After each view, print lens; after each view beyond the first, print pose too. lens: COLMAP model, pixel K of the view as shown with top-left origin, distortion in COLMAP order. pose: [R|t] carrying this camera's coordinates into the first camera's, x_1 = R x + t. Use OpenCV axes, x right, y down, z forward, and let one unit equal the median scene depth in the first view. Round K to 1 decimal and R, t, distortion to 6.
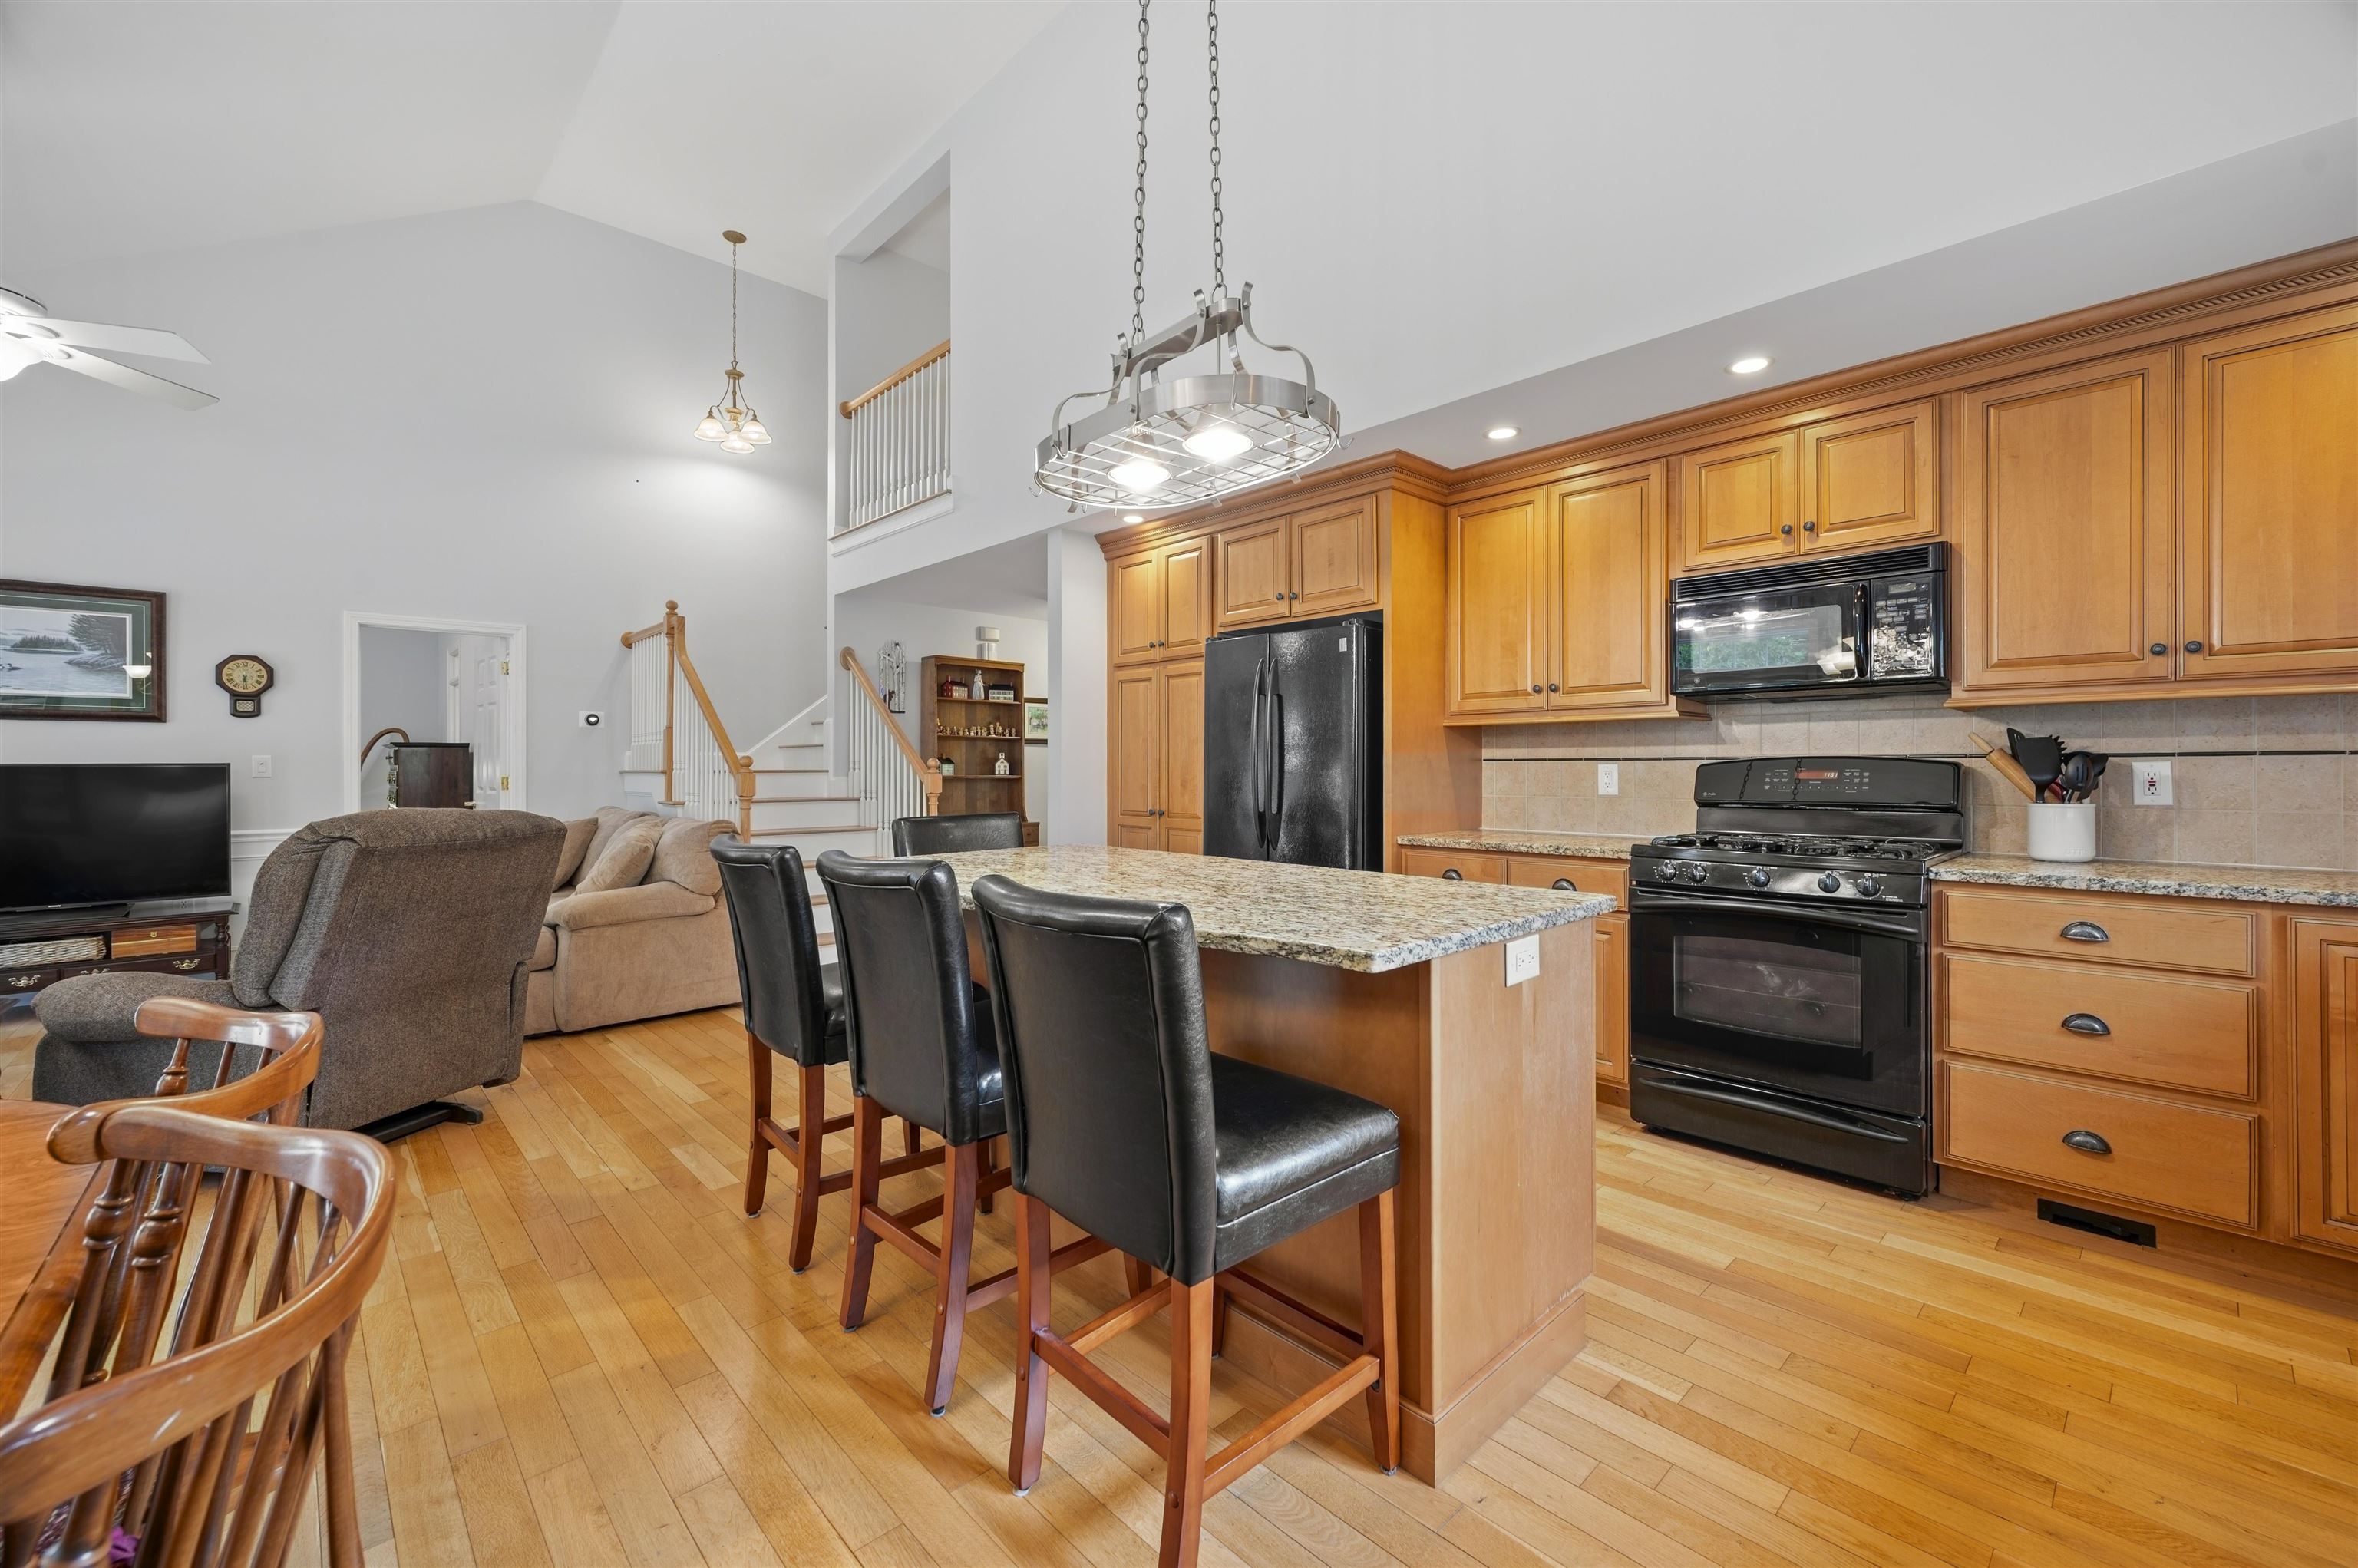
lens RADIAL K [[958.0, 0, 1180.5], [0, 958.0, 779.2], [0, 0, 1]] dist [-0.001486, 0.000449]
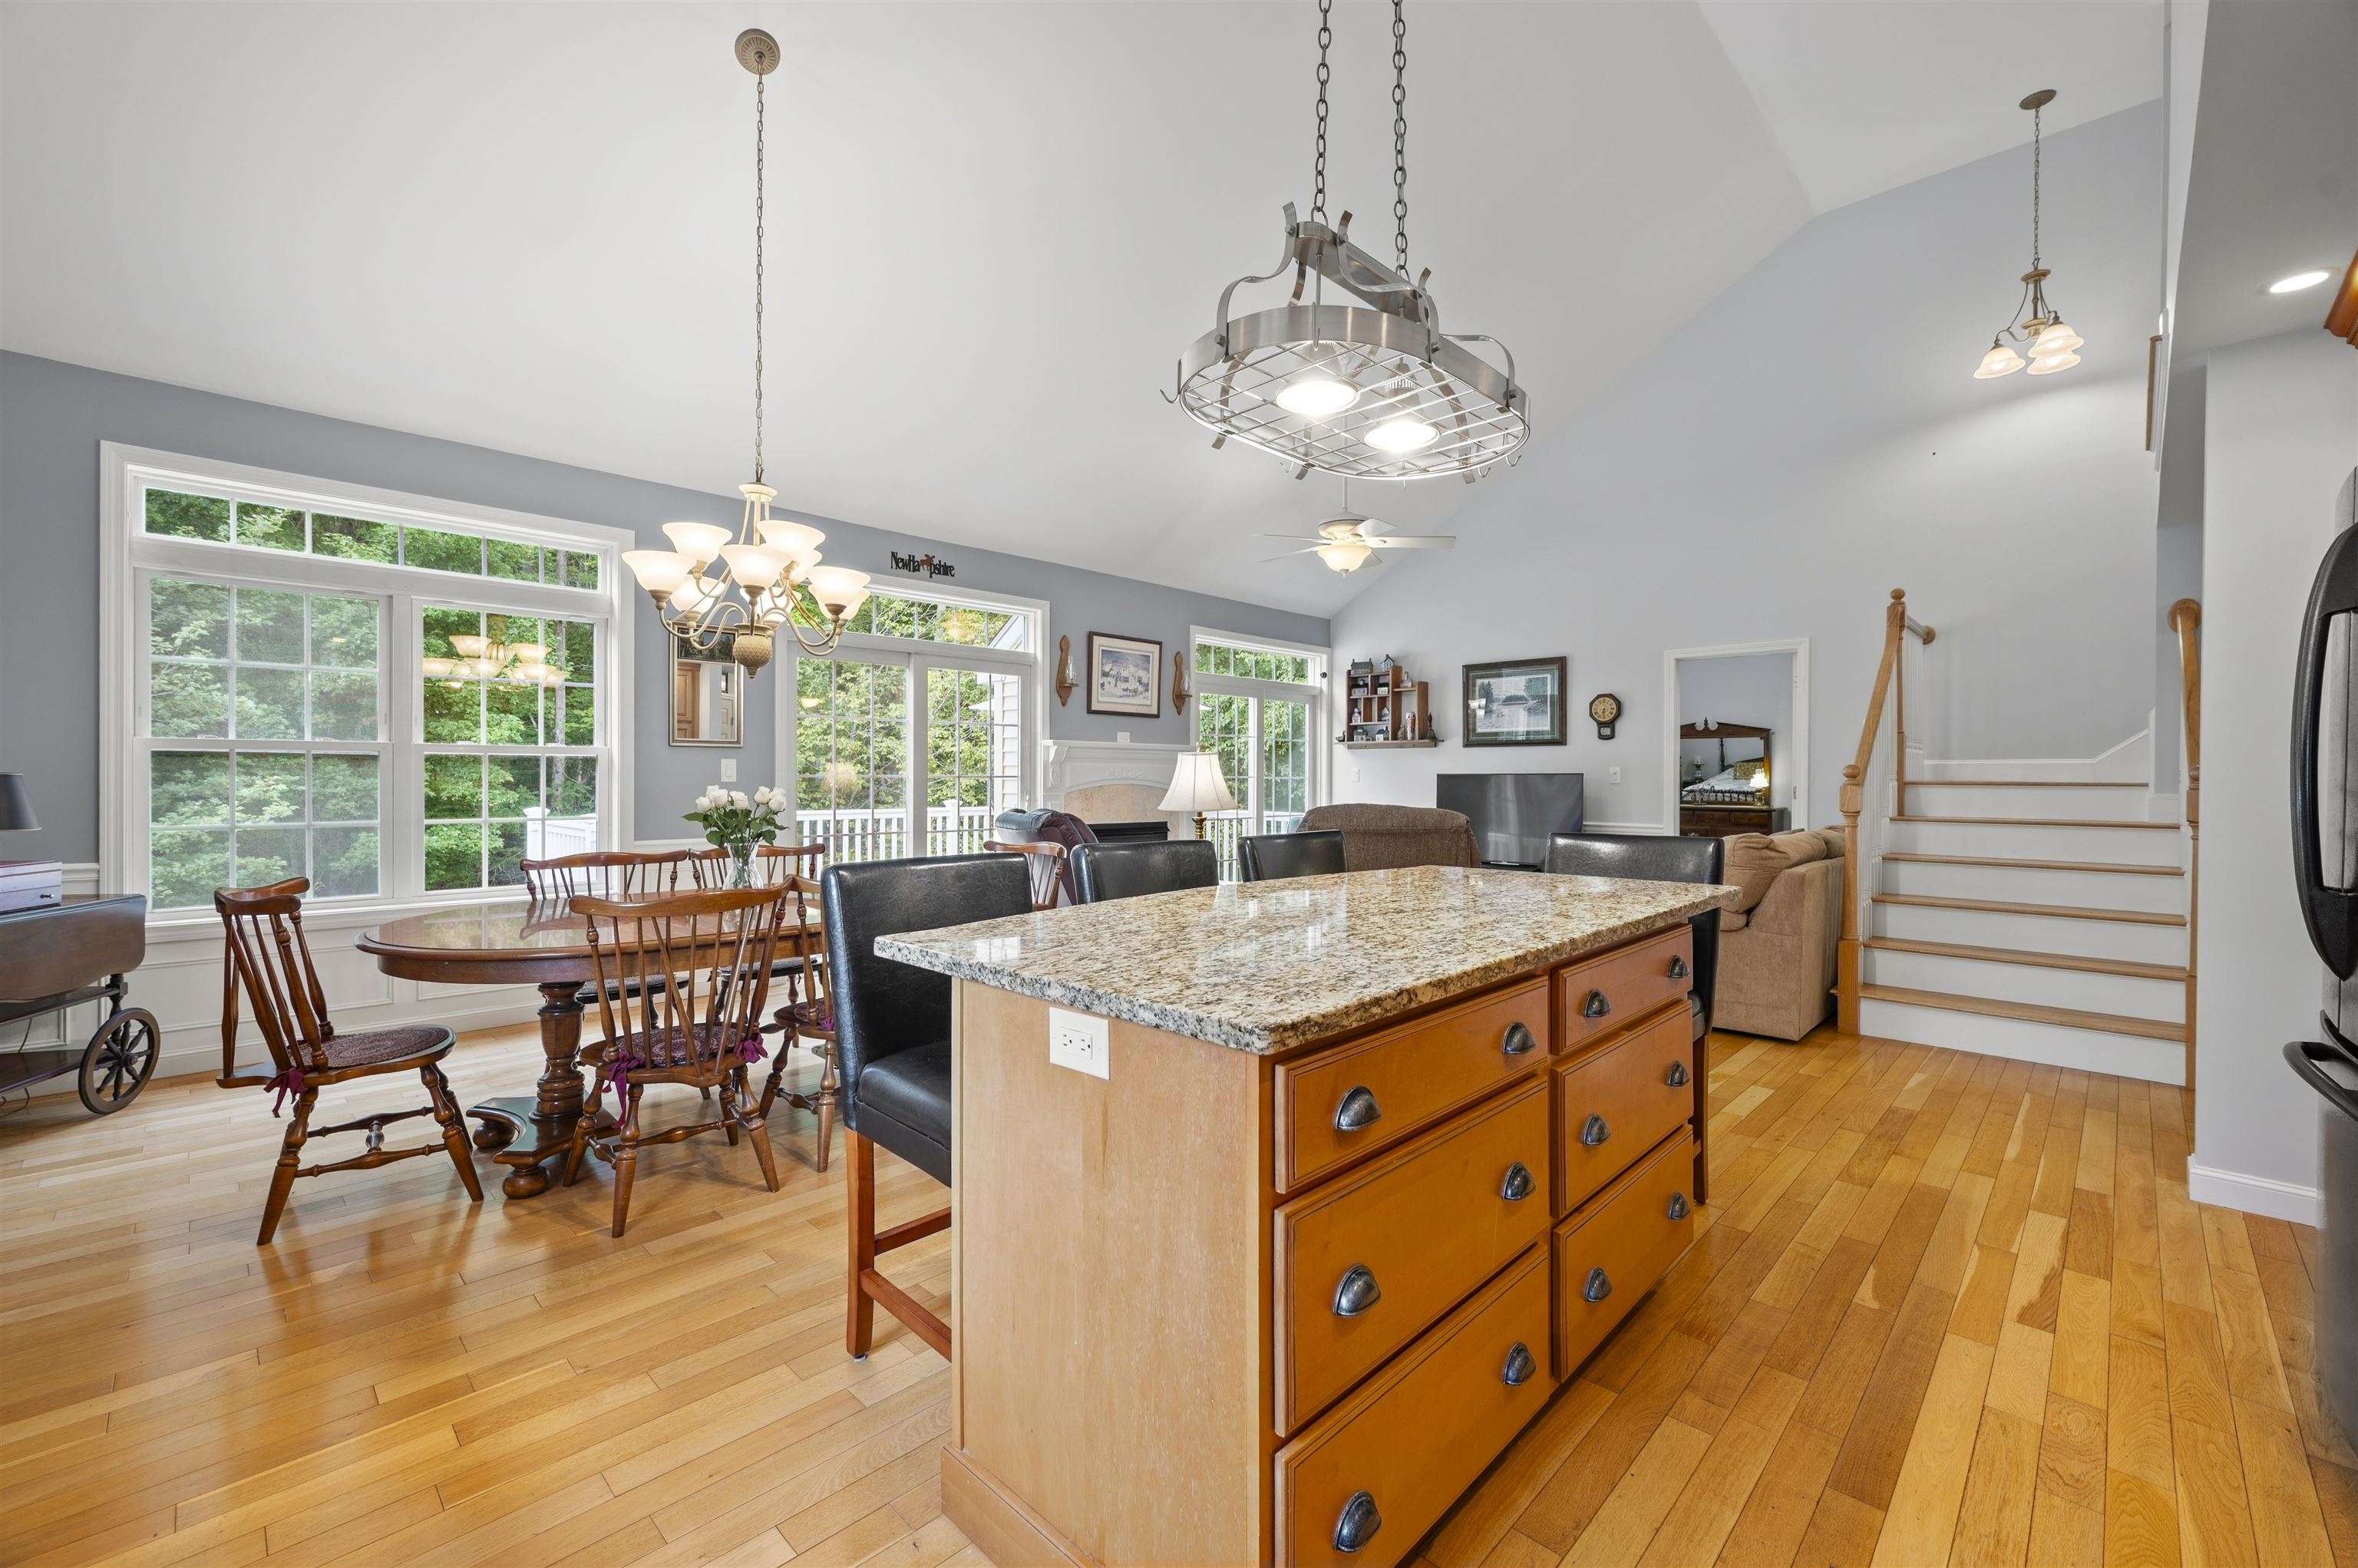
lens RADIAL K [[958.0, 0, 1186.7], [0, 958.0, 787.2], [0, 0, 1]] dist [-0.001486, 0.000449]
pose [[0.045208, 0.014694, -0.998870, 0.366863], [-0.016220, 0.999771, 0.013973, -0.006219], [0.998846, 0.015570, 0.045436, 0.352359]]
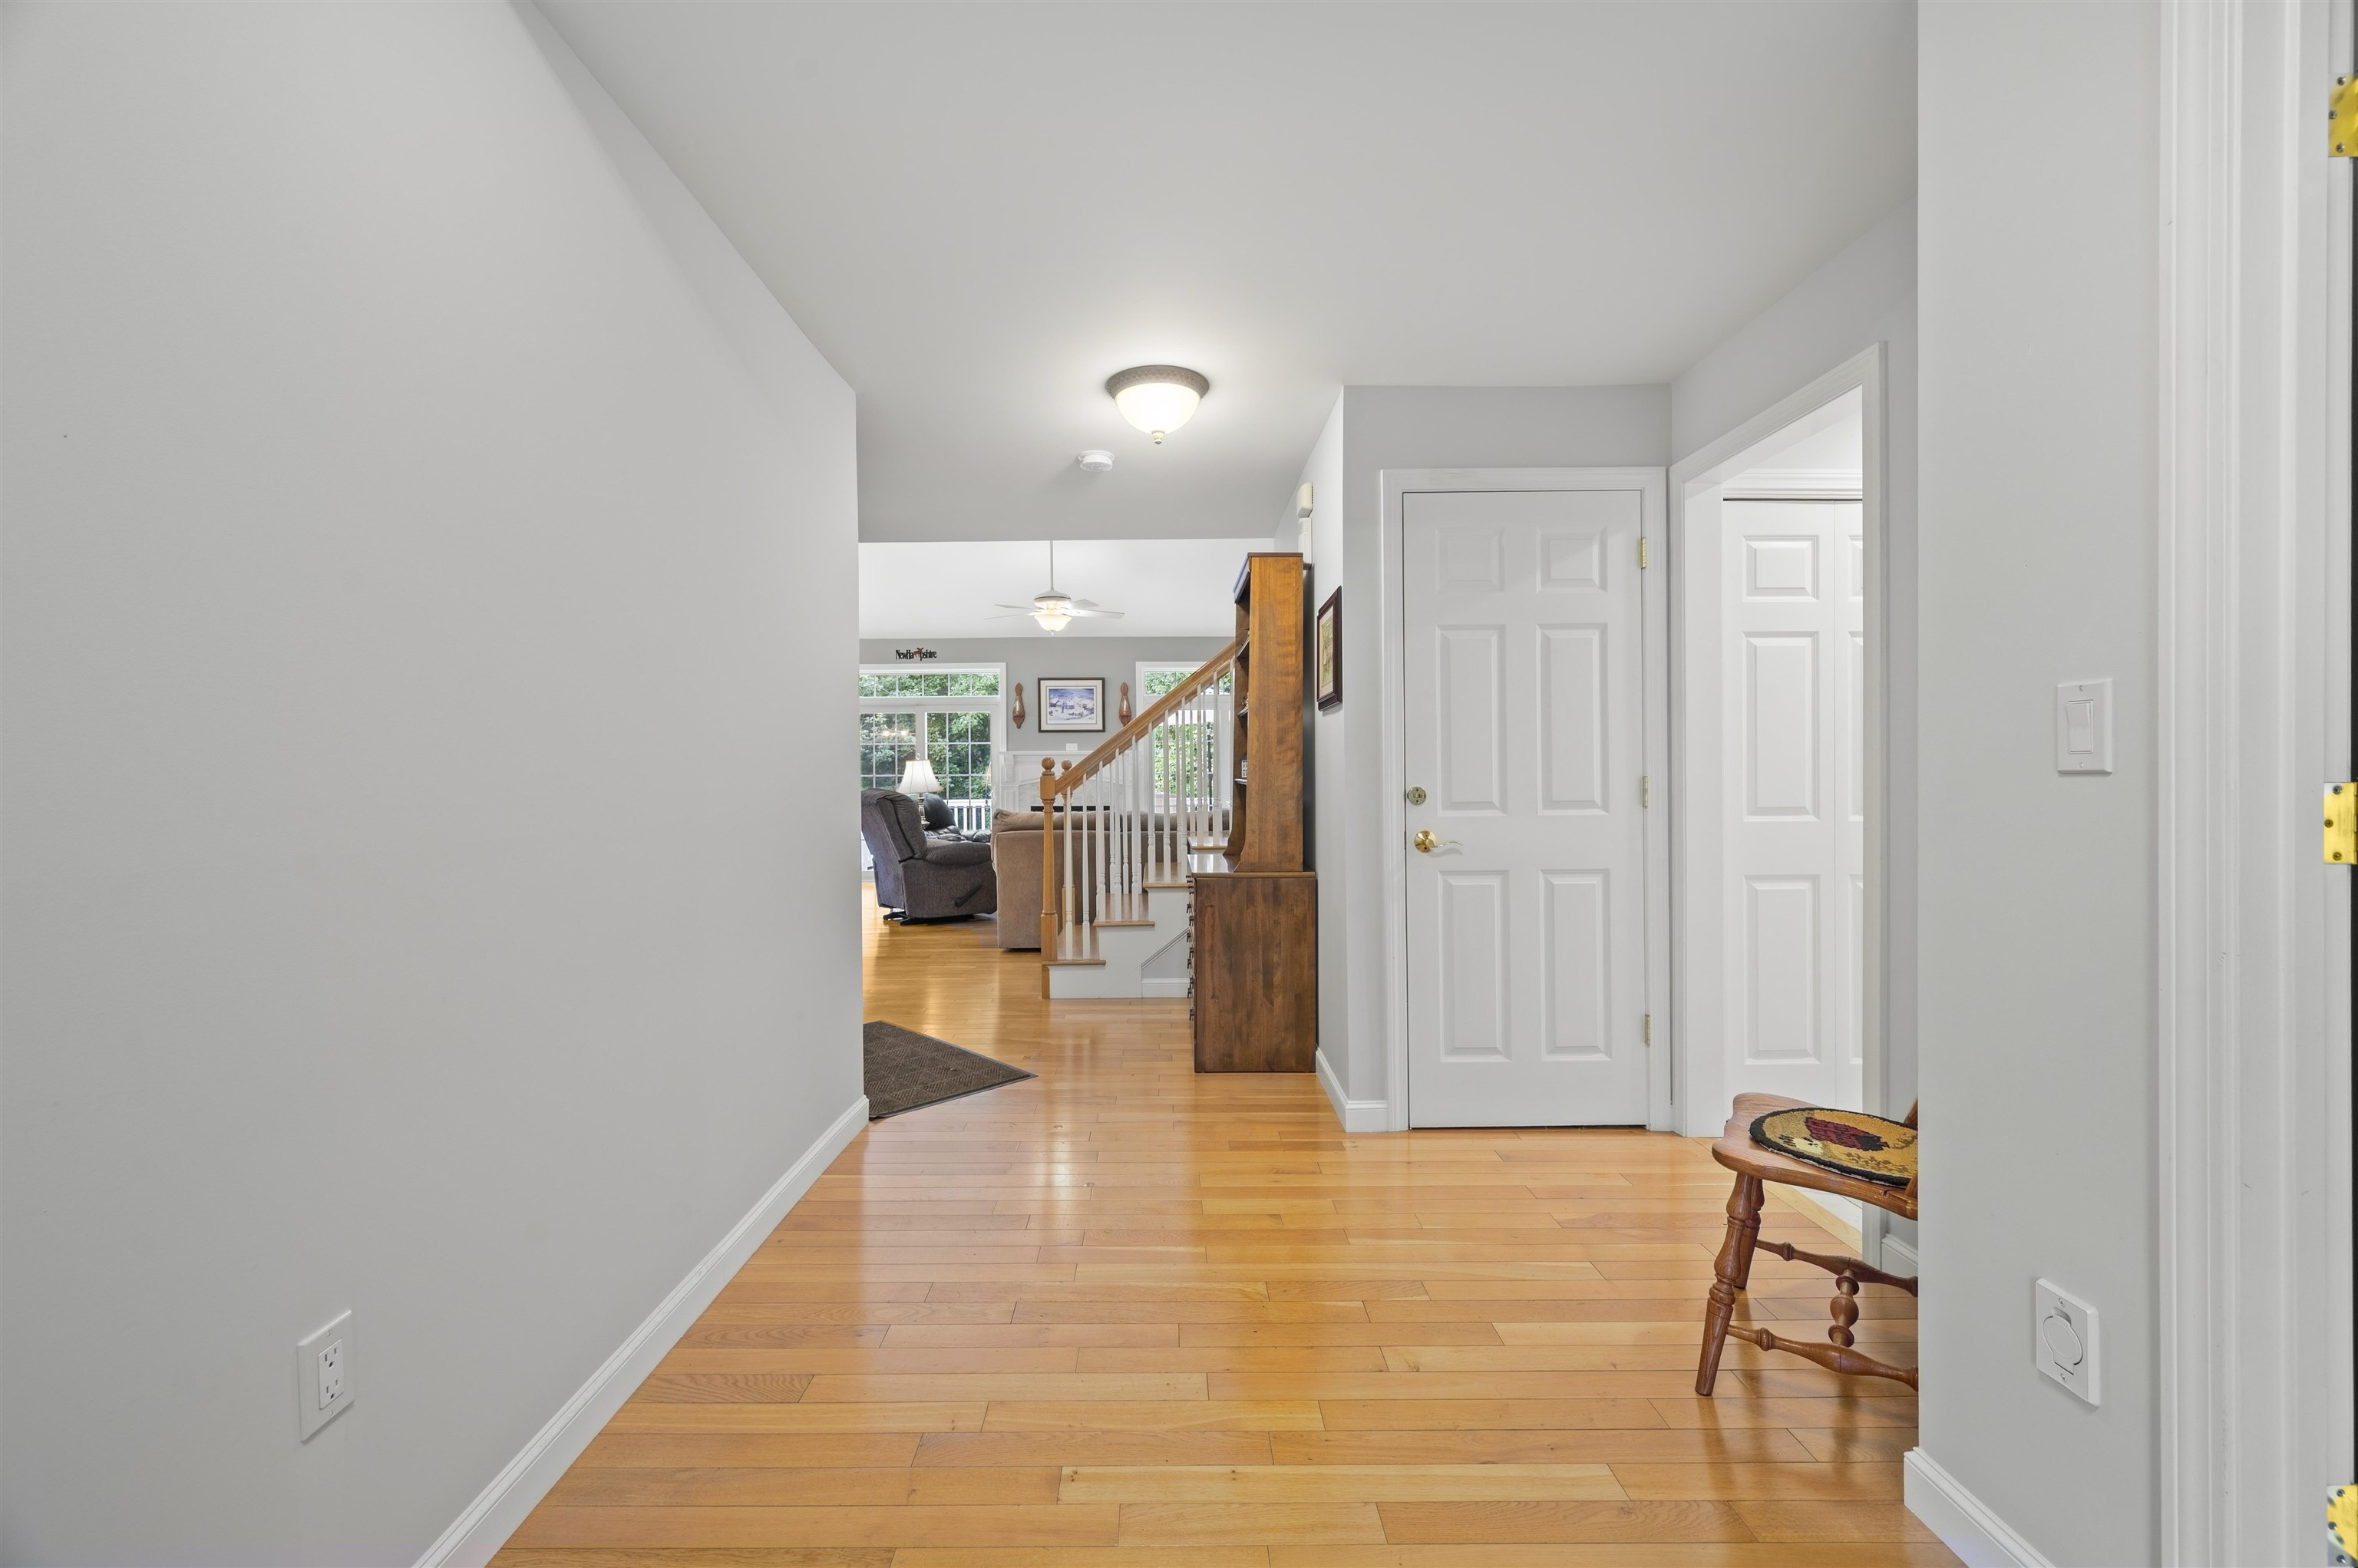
lens RADIAL K [[958.0, 0, 1169.3], [0, 958.0, 782.8], [0, 0, 1]] dist [-0.001486, 0.000449]
pose [[-0.675741, 0.013227, -0.737020, 0.326212], [0.000351, 0.999845, 0.017622, -0.017242], [0.737139, 0.011649, -0.675641, 1.833676]]
